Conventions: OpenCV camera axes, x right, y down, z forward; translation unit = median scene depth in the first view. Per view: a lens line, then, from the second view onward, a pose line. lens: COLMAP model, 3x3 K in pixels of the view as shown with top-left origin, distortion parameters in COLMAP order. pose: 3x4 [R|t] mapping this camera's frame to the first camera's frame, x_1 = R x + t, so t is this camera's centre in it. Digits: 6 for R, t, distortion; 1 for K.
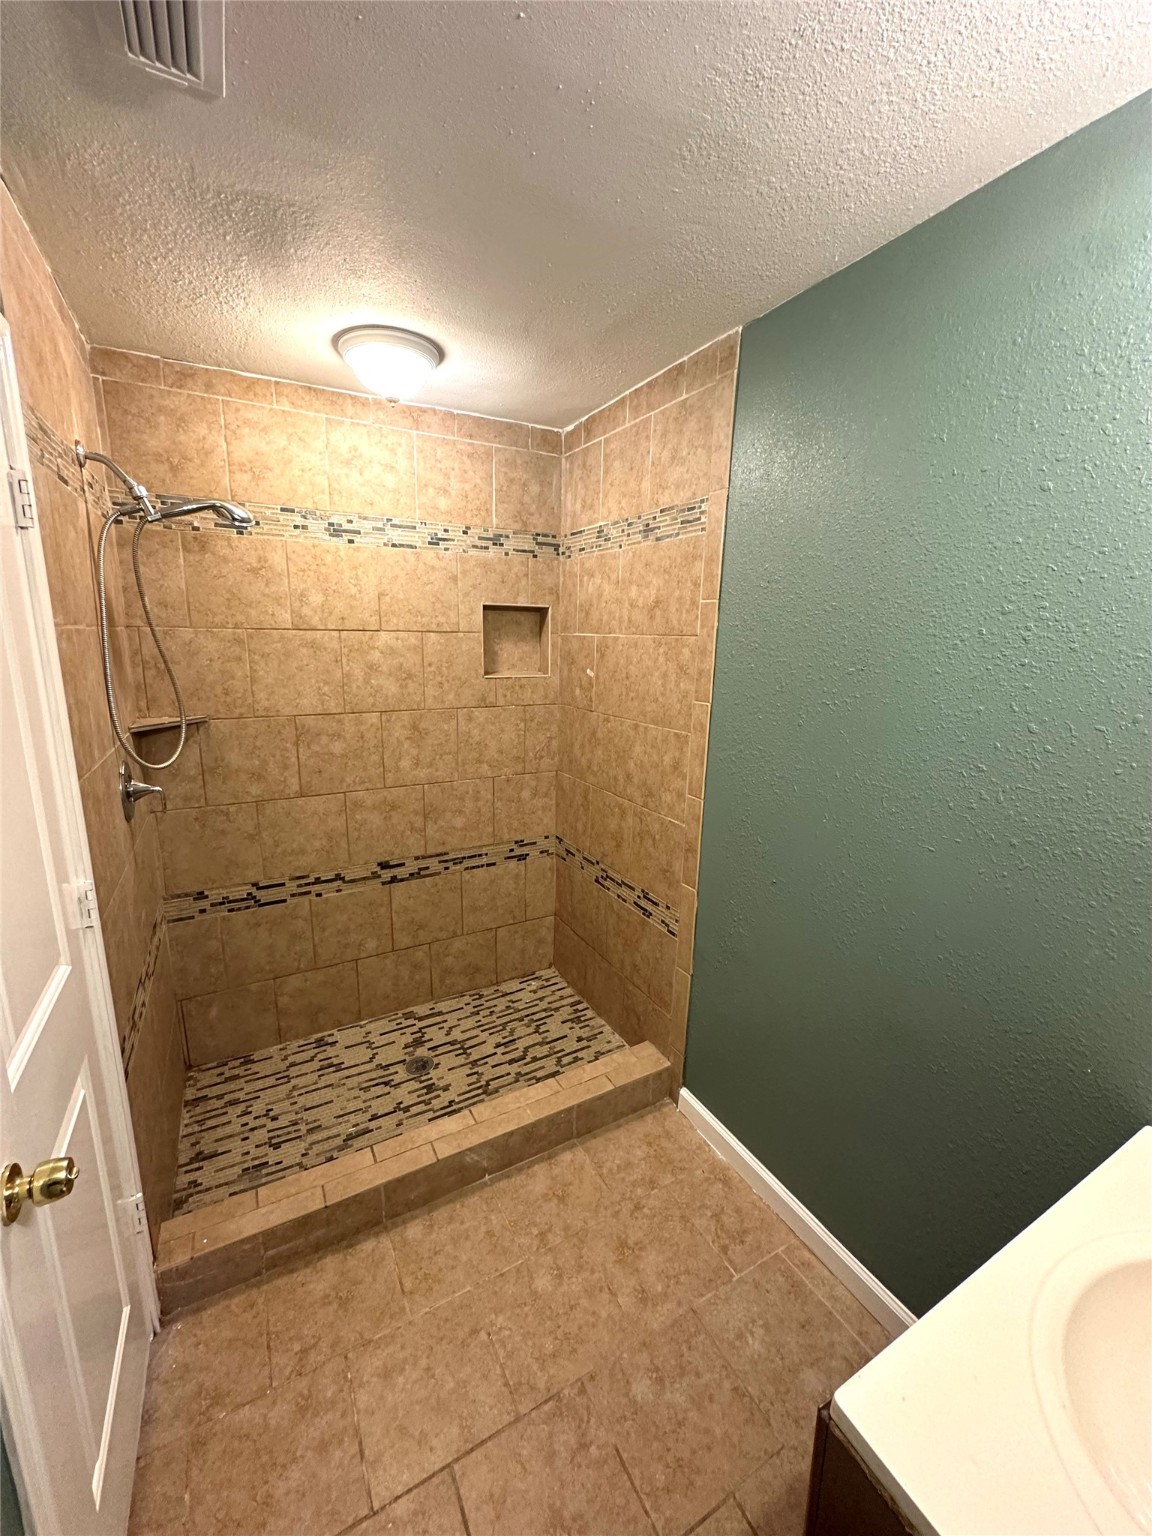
lens RADIAL K [[612.5, 0, 577.2], [0, 612.5, 767.6], [0, 0, 1]] dist [-0.004389, -0.000726]
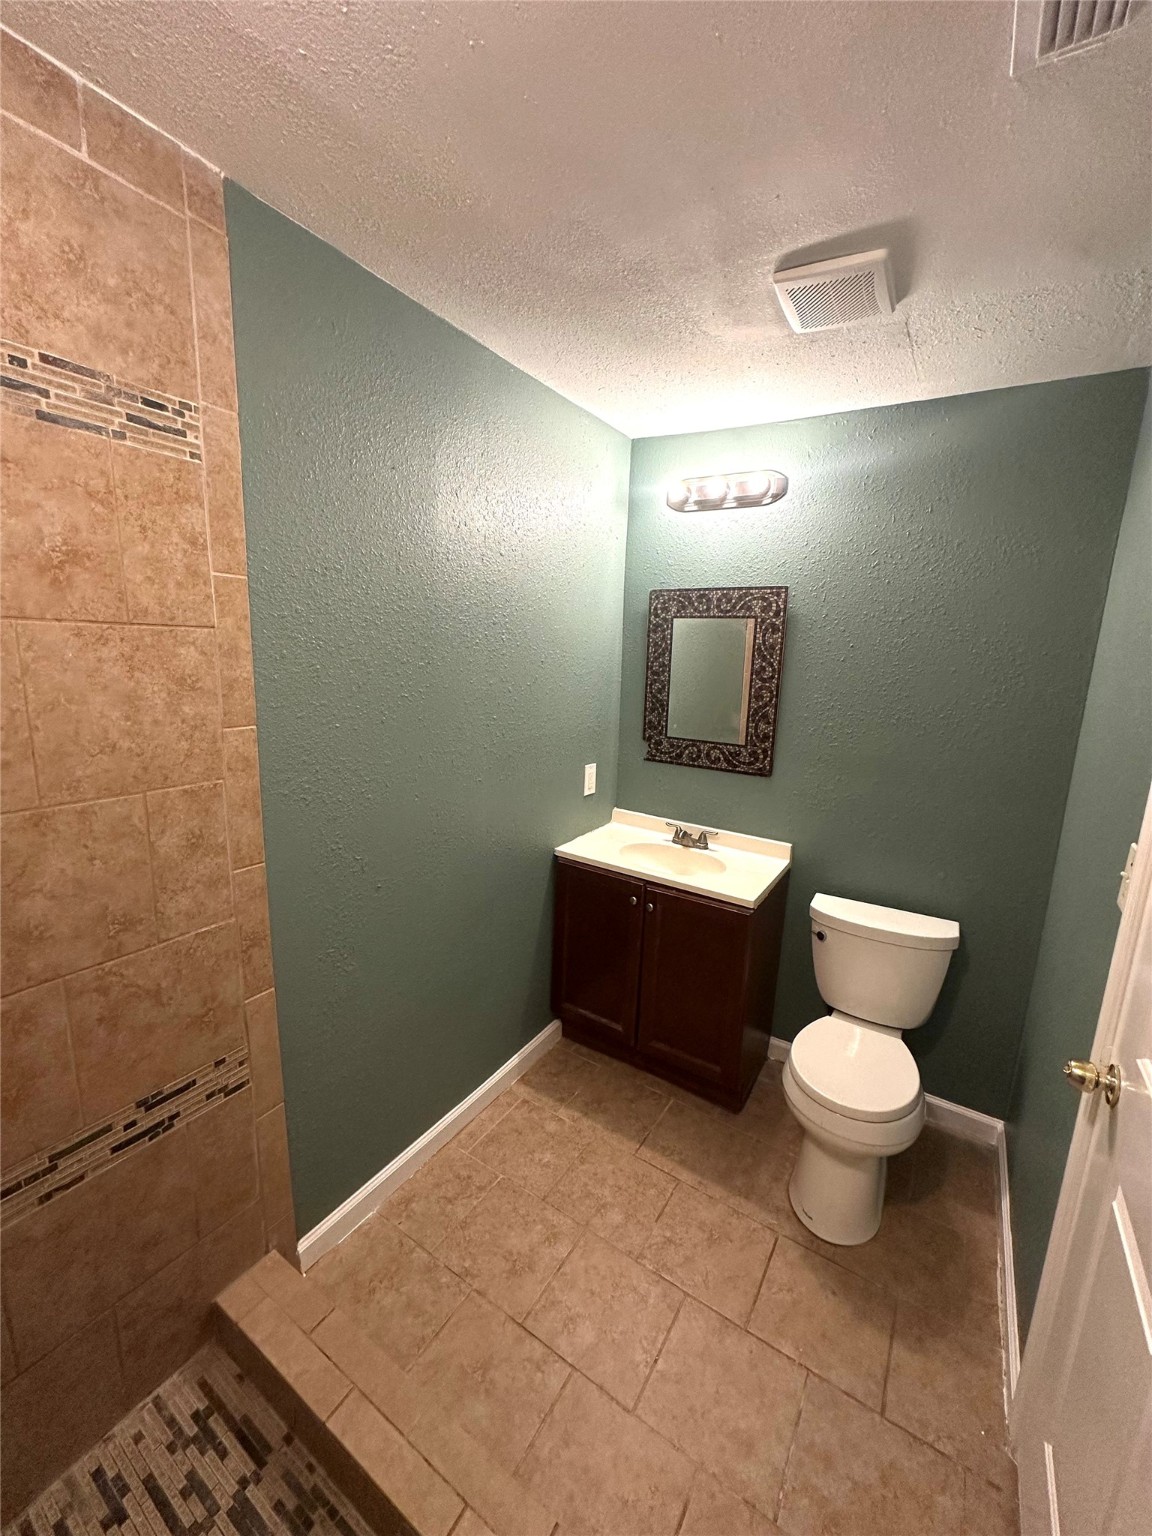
lens RADIAL K [[612.5, 0, 576.8], [0, 612.5, 766.5], [0, 0, 1]] dist [-0.004389, -0.000726]
pose [[-0.473682, -0.207571, 0.855886, -0.533678], [0.136997, 0.942632, 0.304428, -0.211598], [-0.869976, 0.261456, -0.418071, 0.934342]]
